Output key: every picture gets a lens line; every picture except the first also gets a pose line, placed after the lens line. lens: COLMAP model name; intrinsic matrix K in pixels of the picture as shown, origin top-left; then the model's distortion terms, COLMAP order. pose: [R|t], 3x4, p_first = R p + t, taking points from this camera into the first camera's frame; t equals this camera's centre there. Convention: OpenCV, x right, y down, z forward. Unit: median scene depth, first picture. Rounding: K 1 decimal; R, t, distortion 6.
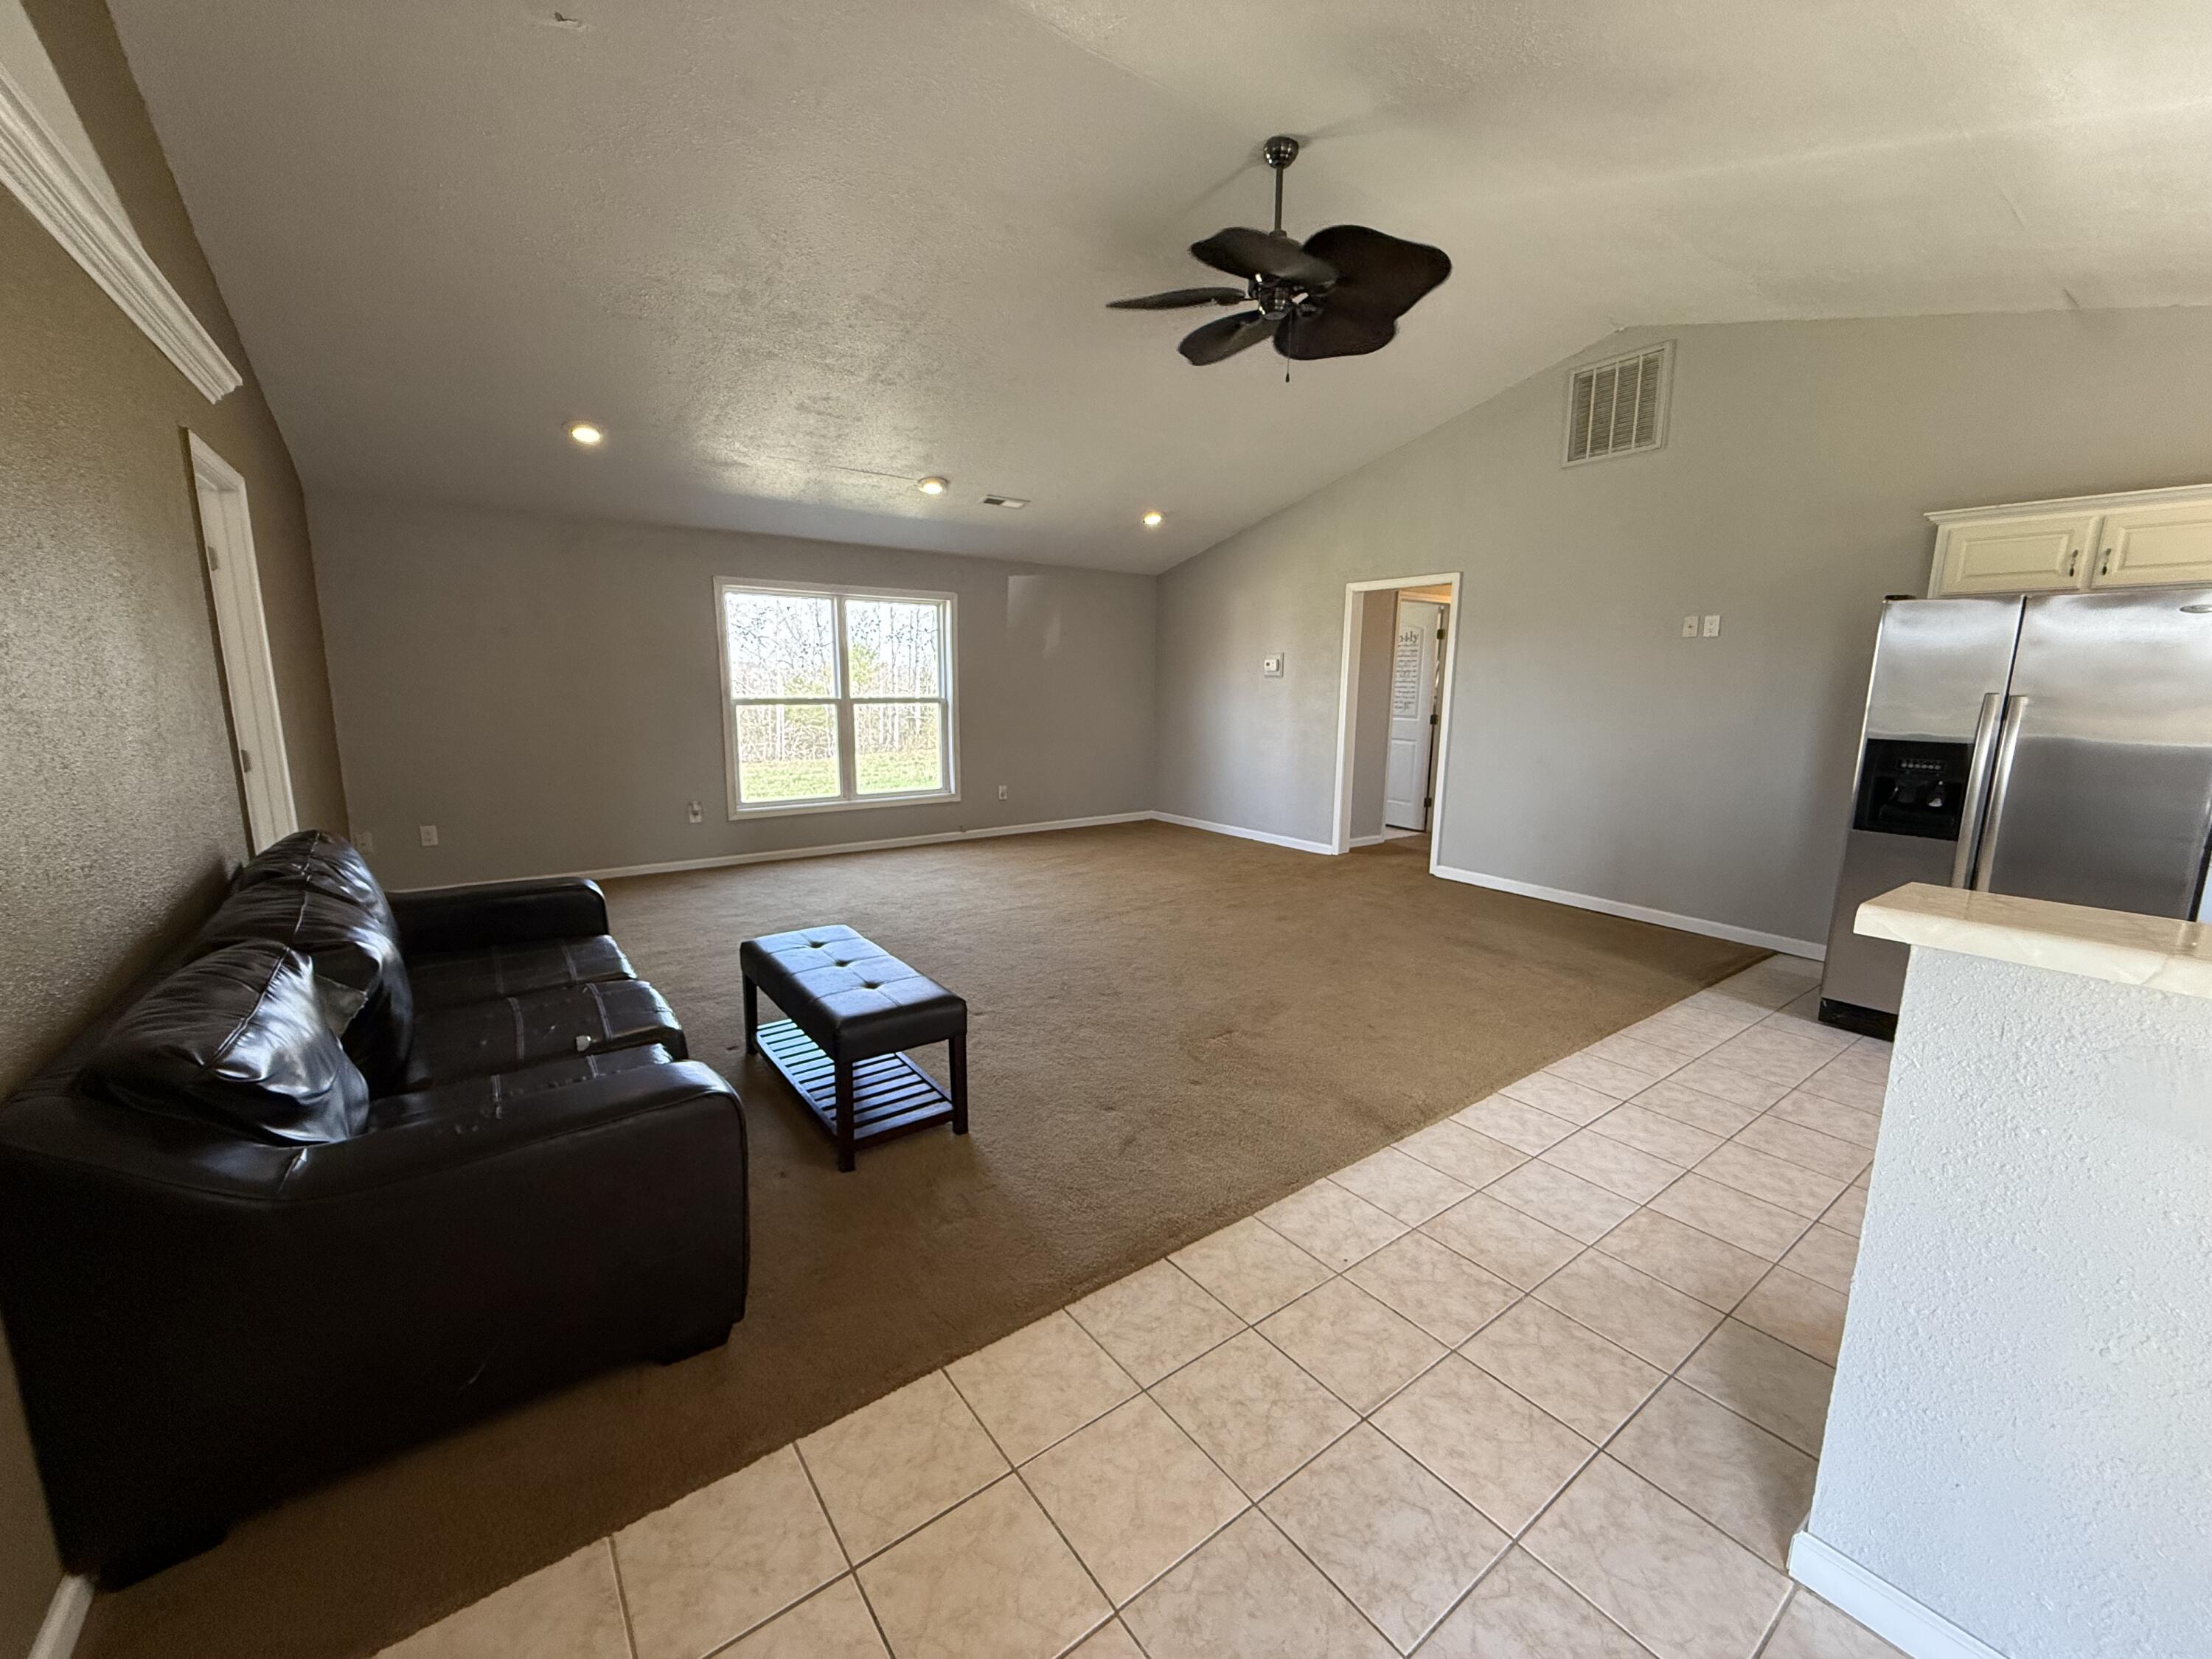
lens RADIAL K [[883.4, 0, 1101.9], [0, 883.4, 828.7], [0, 0, 1]] dist [0.000389, 0.000181]
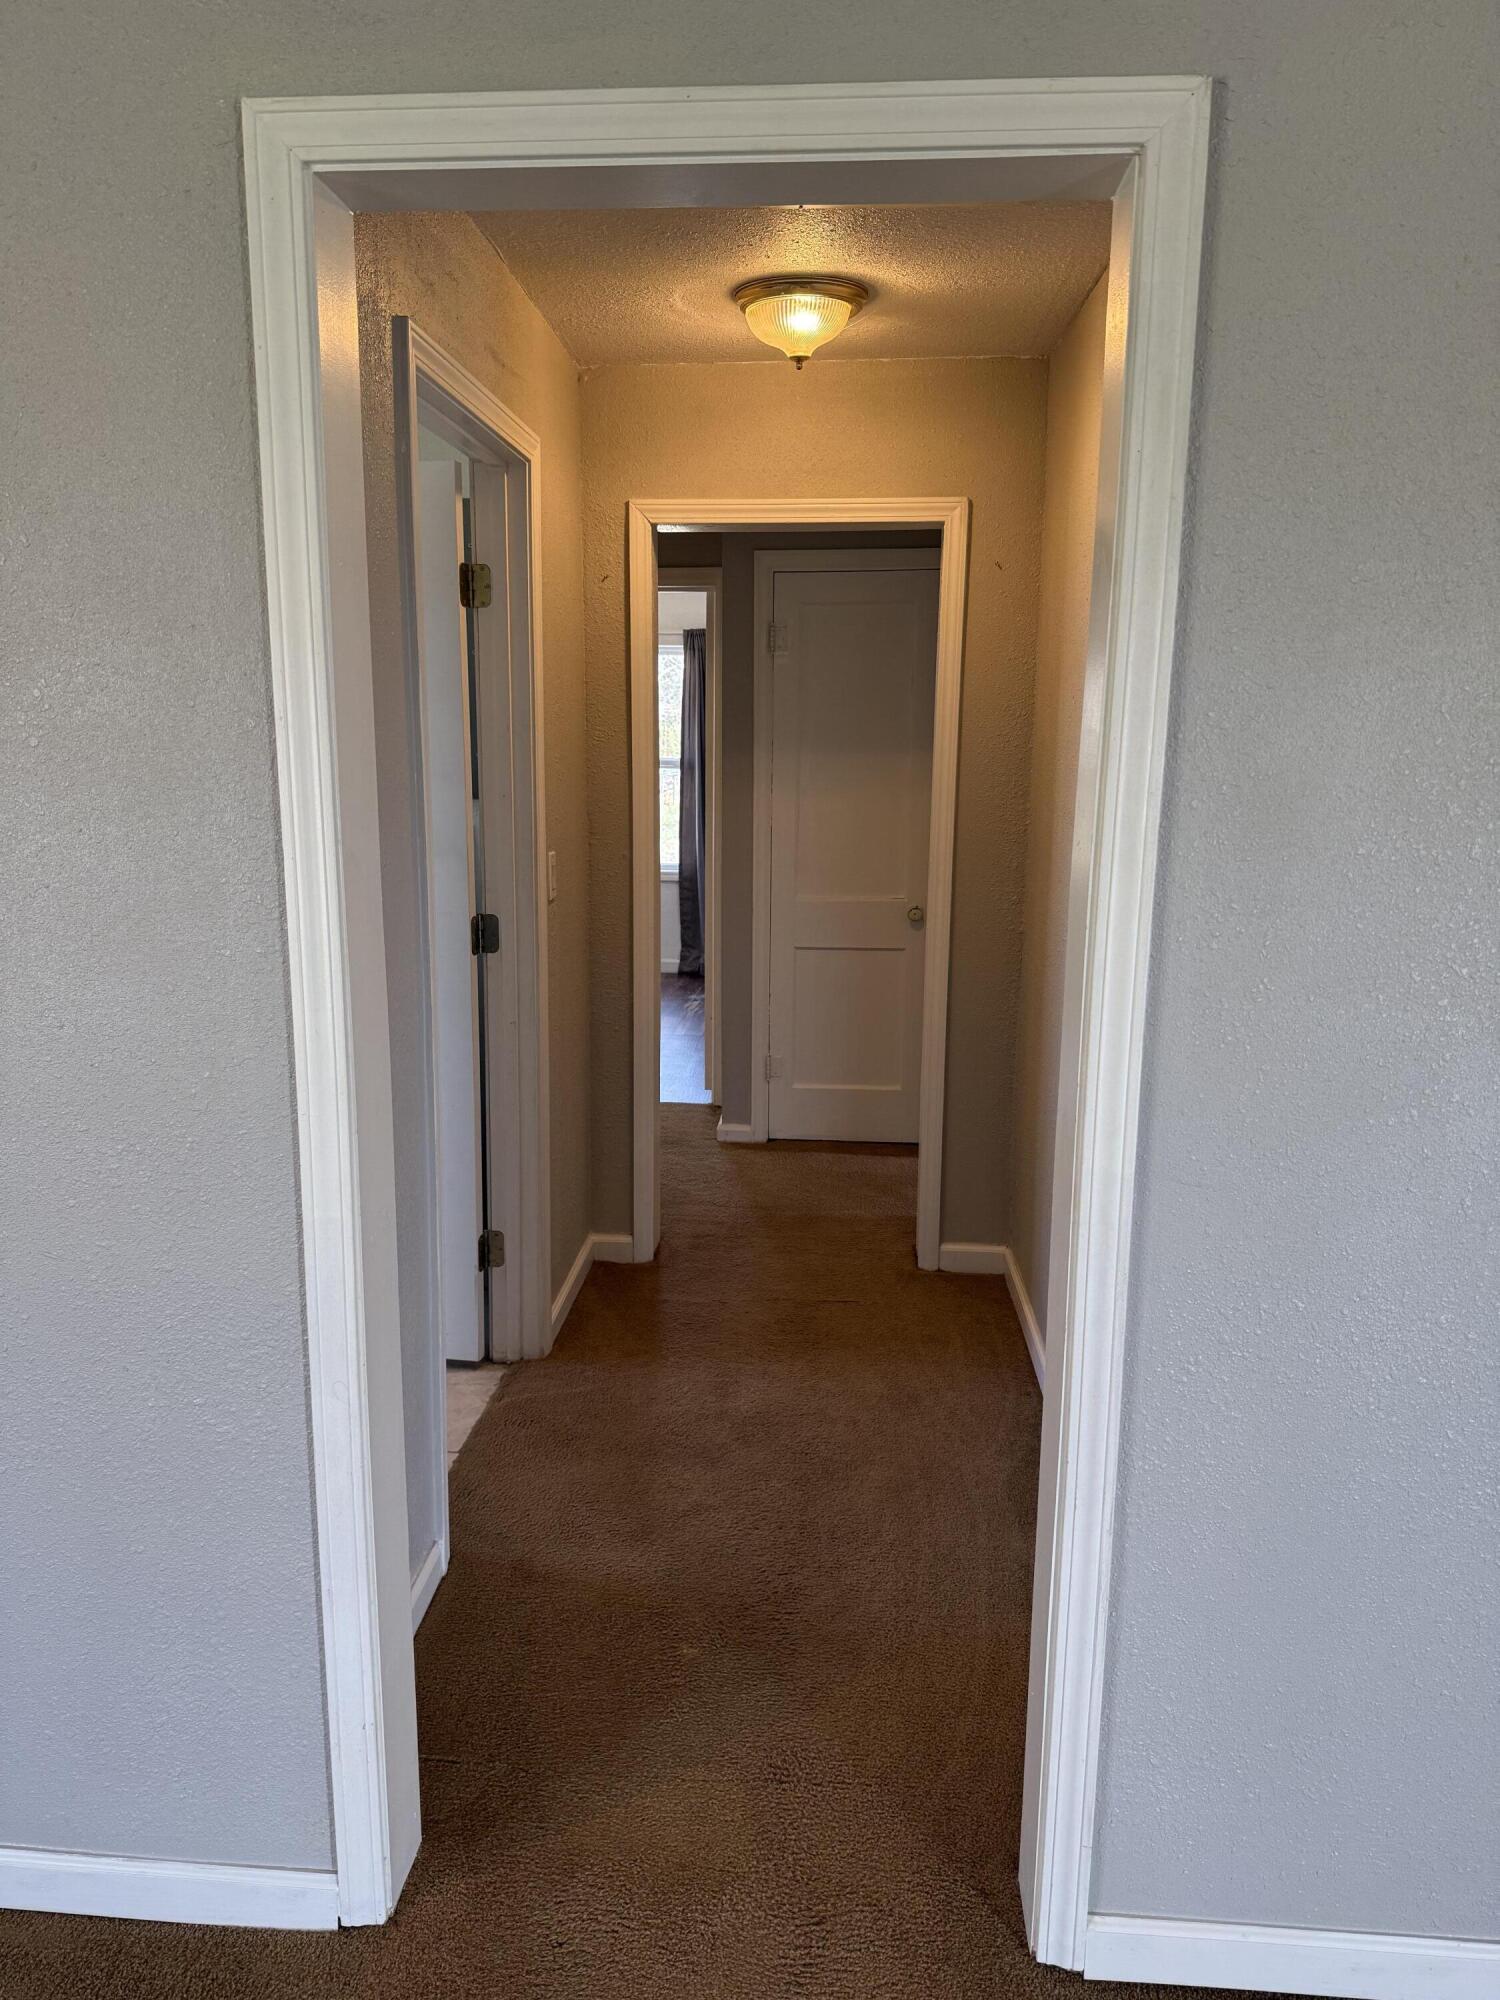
lens RADIAL K [[1382.5, 0, 738.7], [0, 1382.5, 996.6], [0, 0, 1]] dist [0.046106, -0.020291]
pose [[0.658785, -0.147368, 0.737757, 0.198335], [0.123819, 0.988493, 0.086888, -0.200035], [-0.742072, 0.034107, 0.669452, 1.049026]]
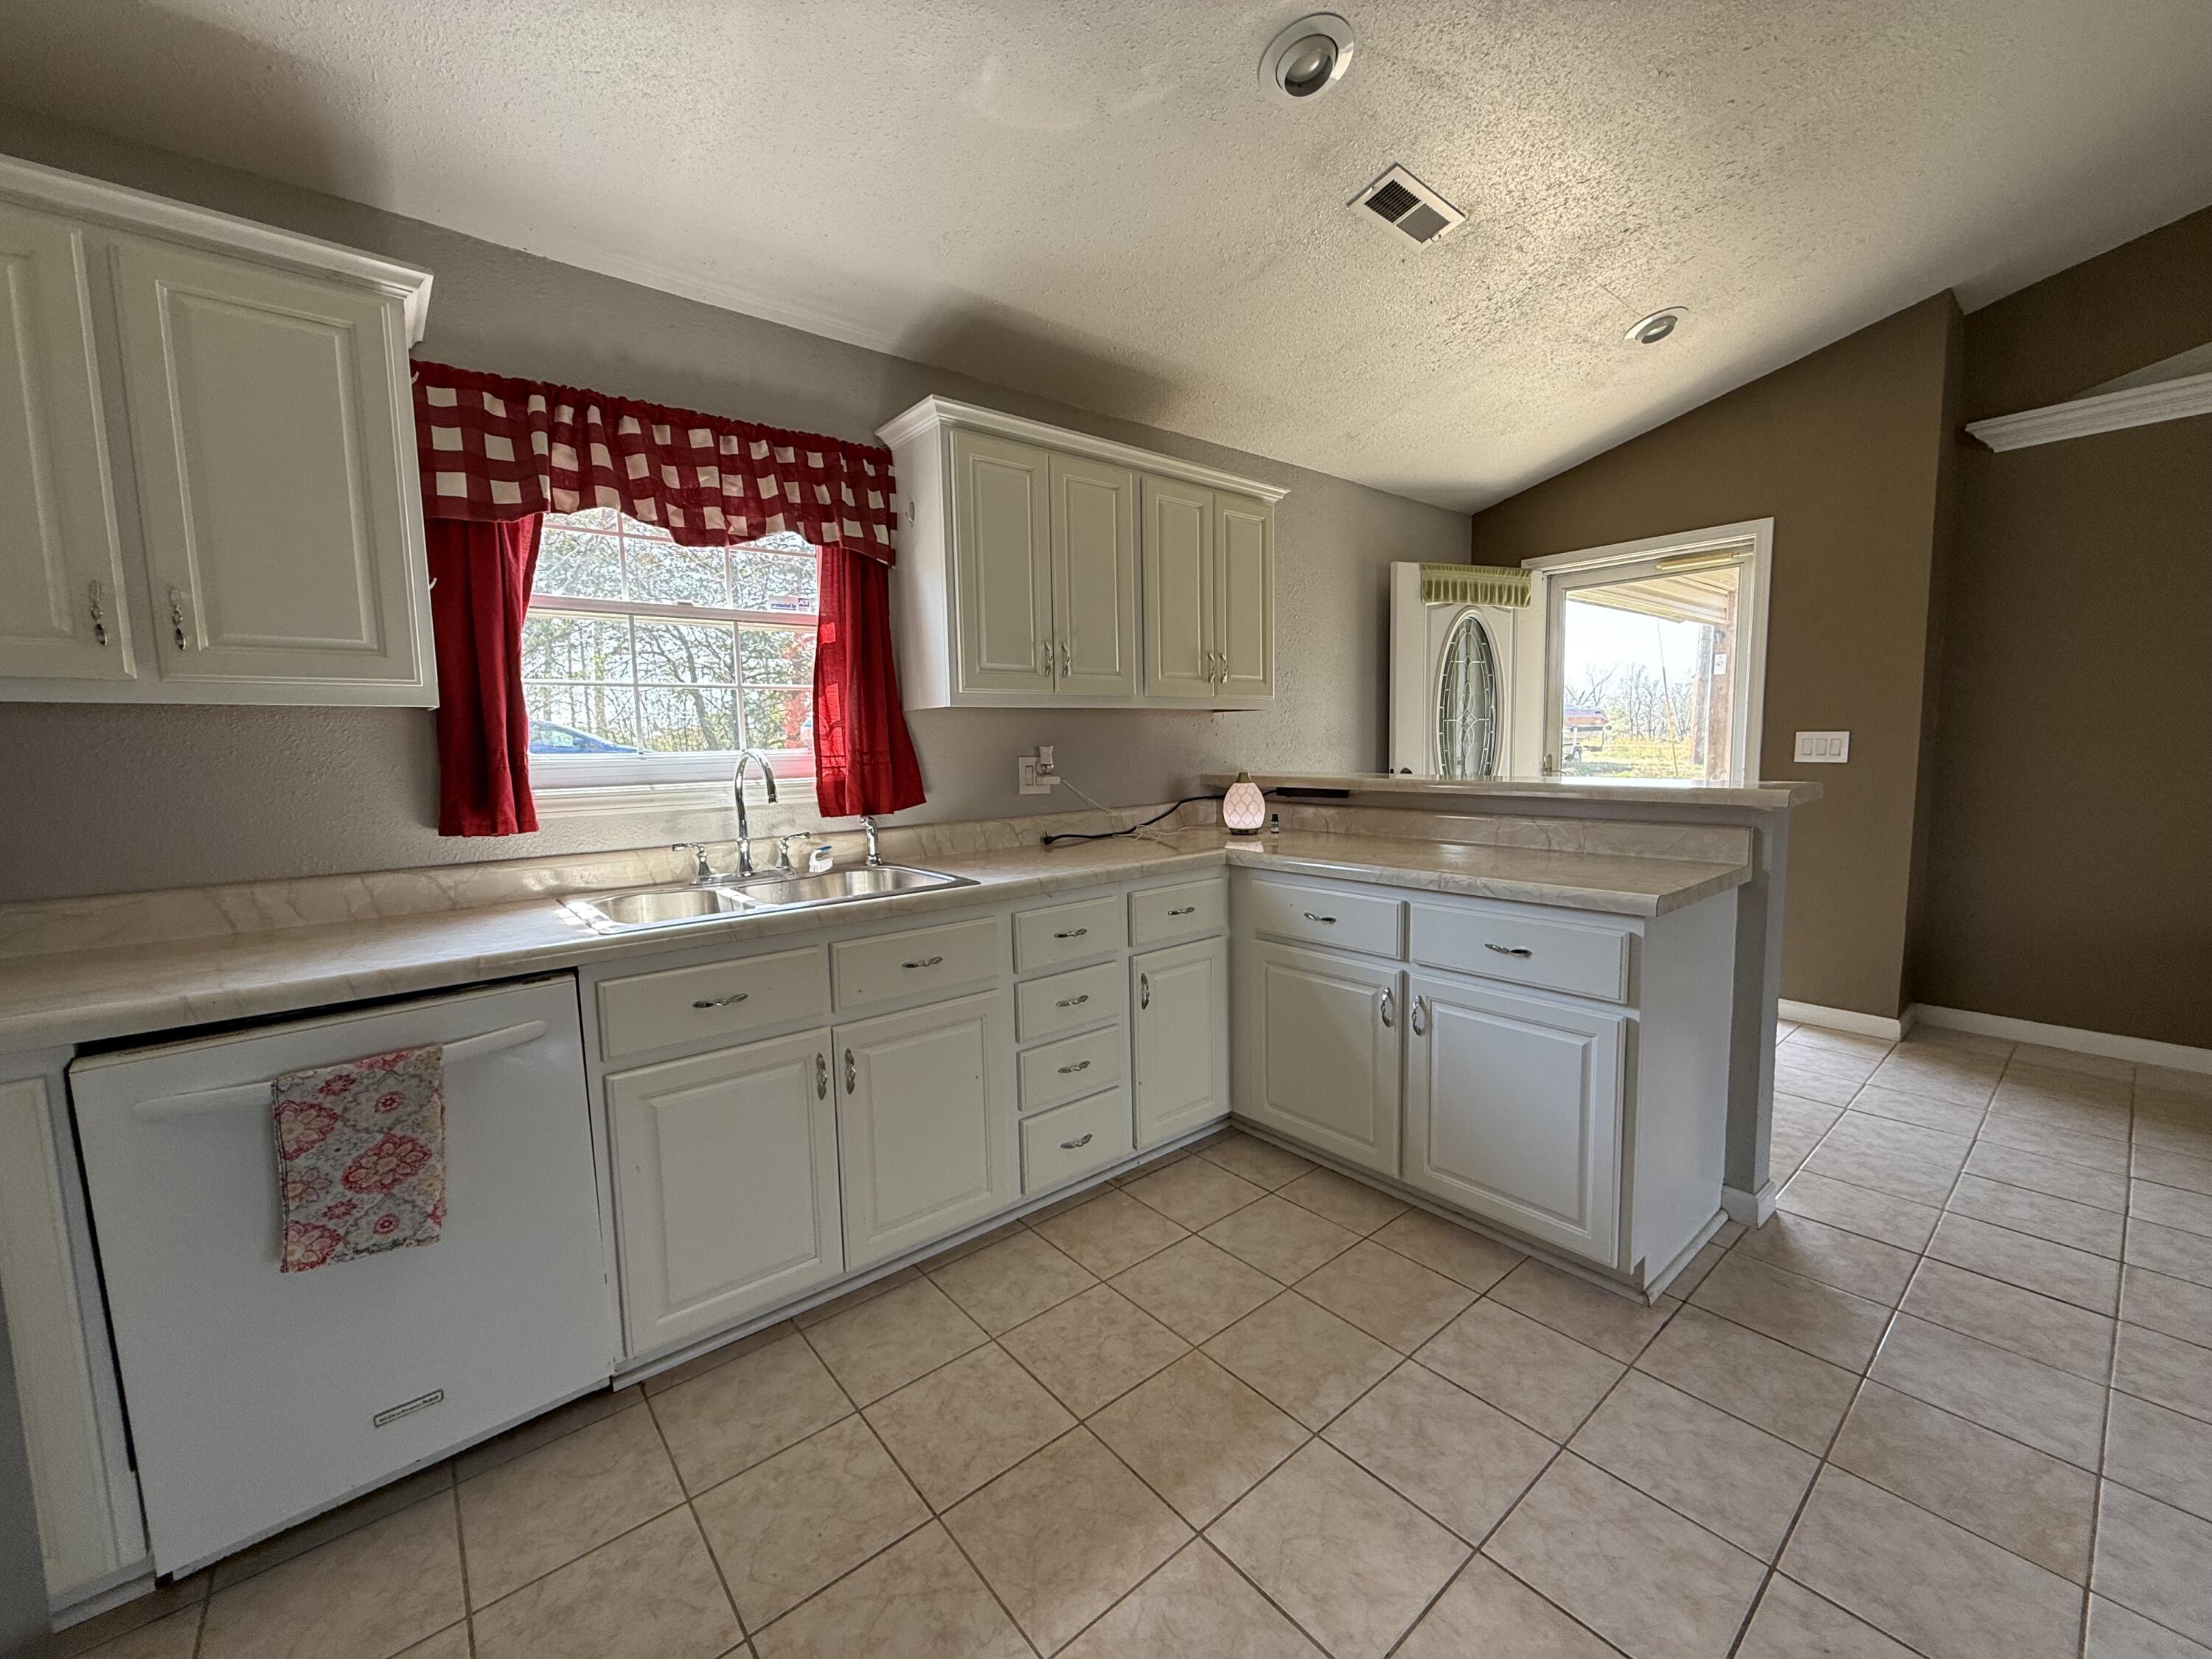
lens RADIAL K [[883.4, 0, 1106.1], [0, 883.4, 826.7], [0, 0, 1]] dist [0.000389, 0.000181]
pose [[-0.998355, 0.014537, -0.055456, 0.572187], [-0.000739, 0.963972, 0.266003, -0.072553], [0.057325, 0.265606, -0.962376, 0.633719]]
